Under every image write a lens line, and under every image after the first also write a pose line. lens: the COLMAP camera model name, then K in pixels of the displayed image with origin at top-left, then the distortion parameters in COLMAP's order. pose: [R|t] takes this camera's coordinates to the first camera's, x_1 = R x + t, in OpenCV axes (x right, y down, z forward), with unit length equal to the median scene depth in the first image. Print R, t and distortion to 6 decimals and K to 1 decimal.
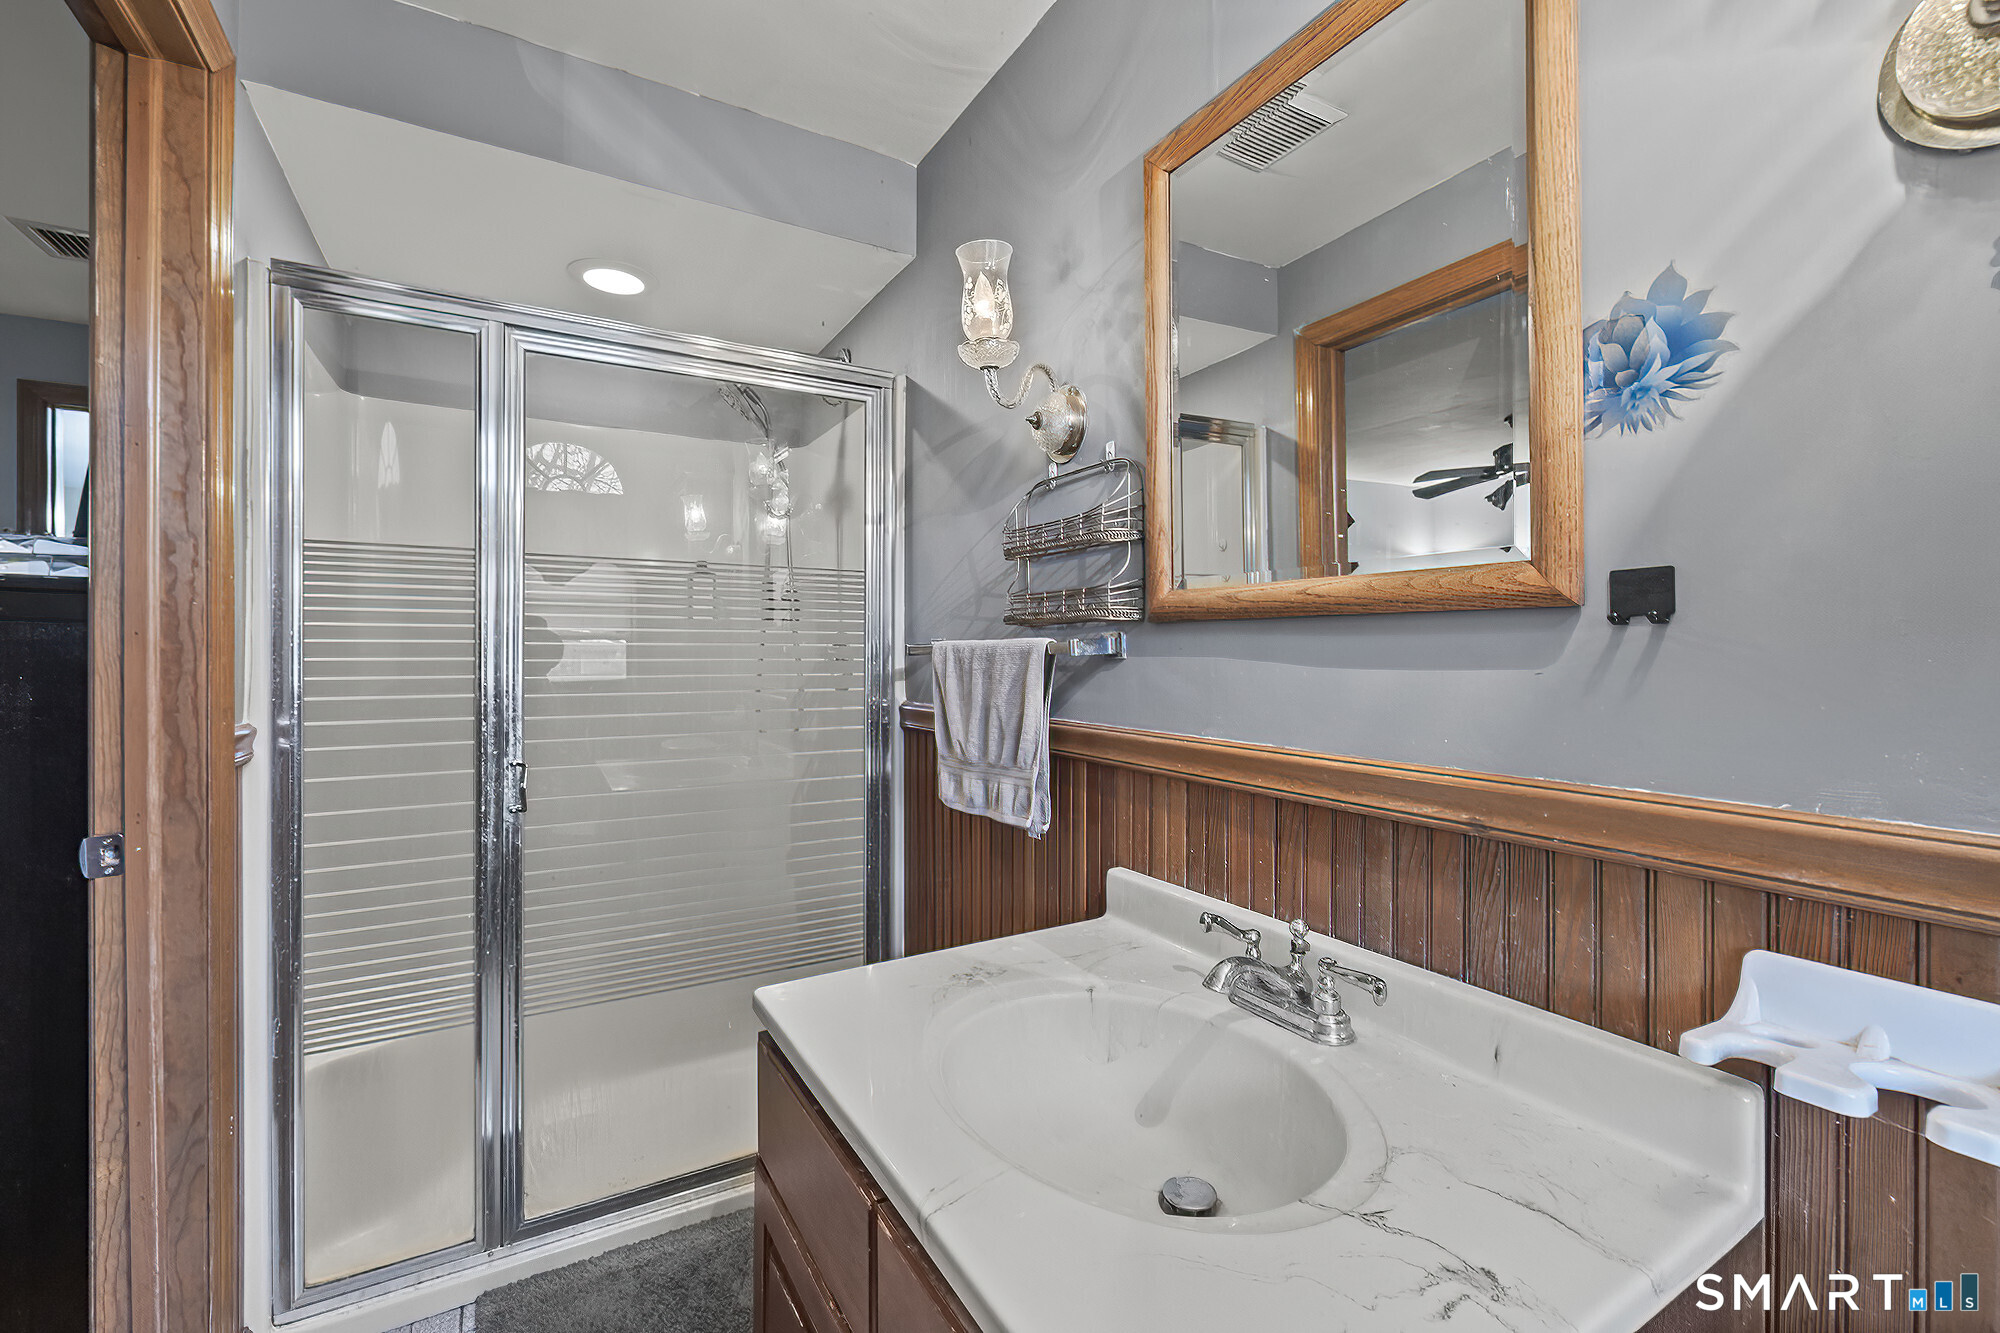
lens RADIAL K [[876.9, 0, 1013.1], [0, 876.9, 648.1], [0, 0, 1]] dist [0.002540, 0.000171]
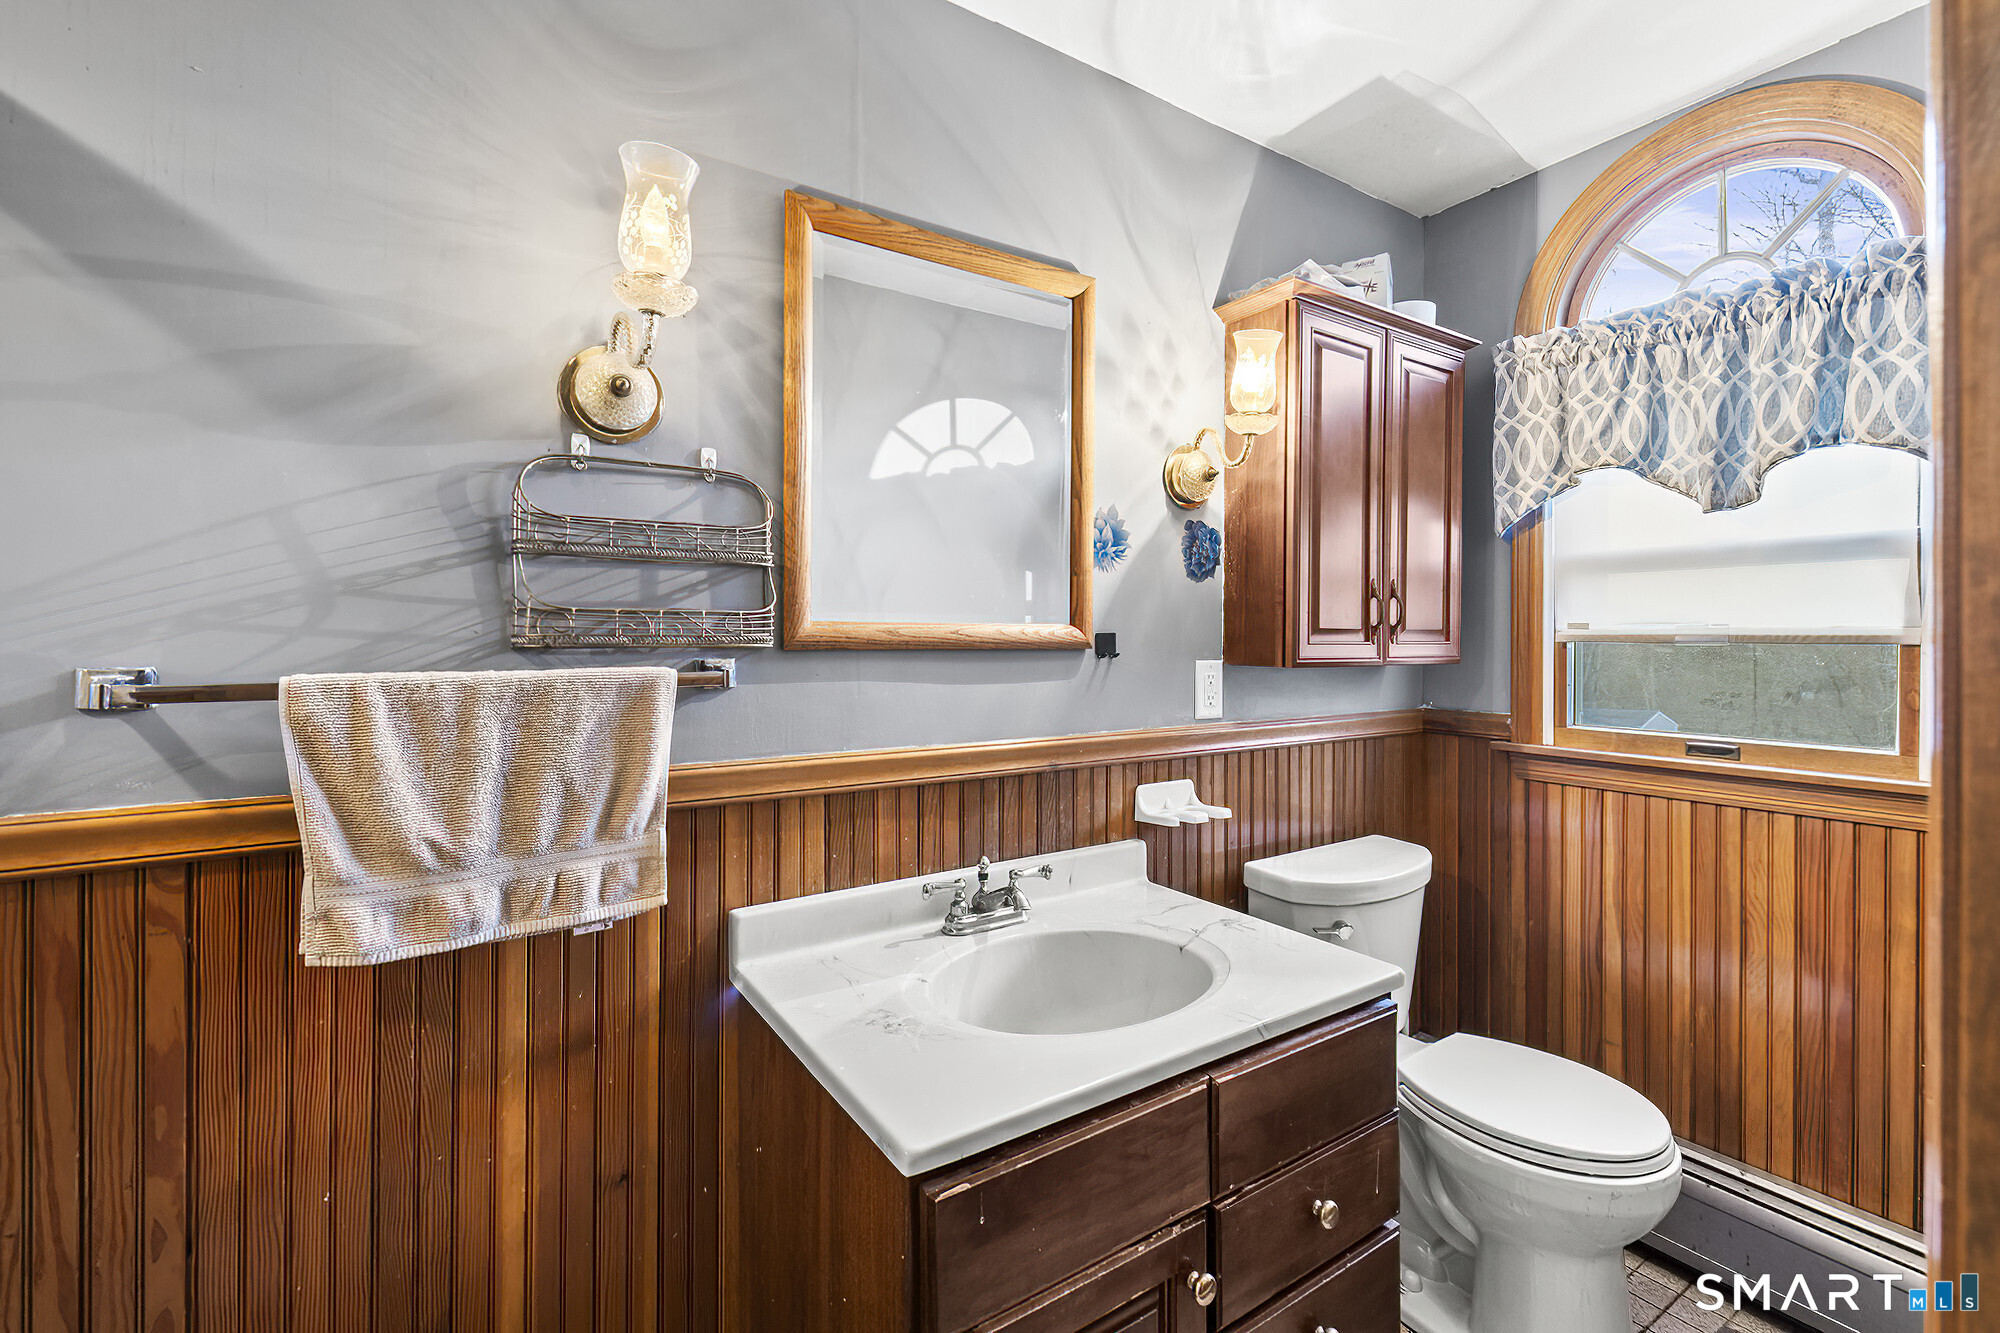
lens RADIAL K [[876.9, 0, 1013.1], [0, 876.9, 648.1], [0, 0, 1]] dist [0.002540, 0.000171]
pose [[-0.069458, -0.000977, 0.997584, -0.829946], [0.002108, 0.999997, 0.001126, -0.030548], [-0.997583, 0.002181, -0.069456, 0.766160]]
